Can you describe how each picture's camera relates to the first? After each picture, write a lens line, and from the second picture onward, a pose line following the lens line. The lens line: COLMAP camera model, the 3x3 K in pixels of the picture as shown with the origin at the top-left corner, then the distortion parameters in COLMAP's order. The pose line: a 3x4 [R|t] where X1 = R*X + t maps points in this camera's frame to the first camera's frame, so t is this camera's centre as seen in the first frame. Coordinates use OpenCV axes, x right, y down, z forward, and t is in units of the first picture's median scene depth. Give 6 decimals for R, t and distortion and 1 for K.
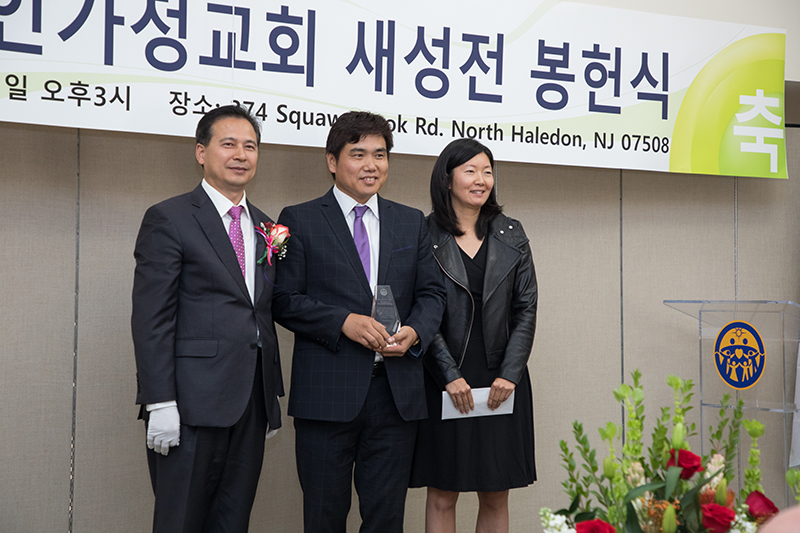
lens RADIAL K [[1511.3, 0, 397.7], [0, 1511.3, 227.0], [0, 0, 1]] dist [0.251215, 0.000000]
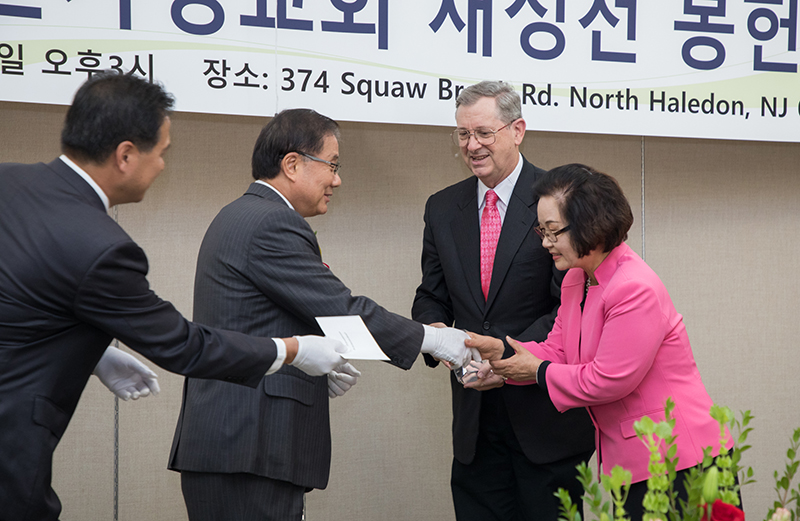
lens RADIAL K [[1750.3, 0, 431.3], [0, 1750.3, 245.5], [0, 0, 1]] dist [0.299150, 0.000000]
pose [[0.990433, -0.015198, -0.137152, 0.092582], [0.016719, 0.999811, 0.009945, 0.003650], [0.136975, -0.012142, 0.990500, 0.065156]]
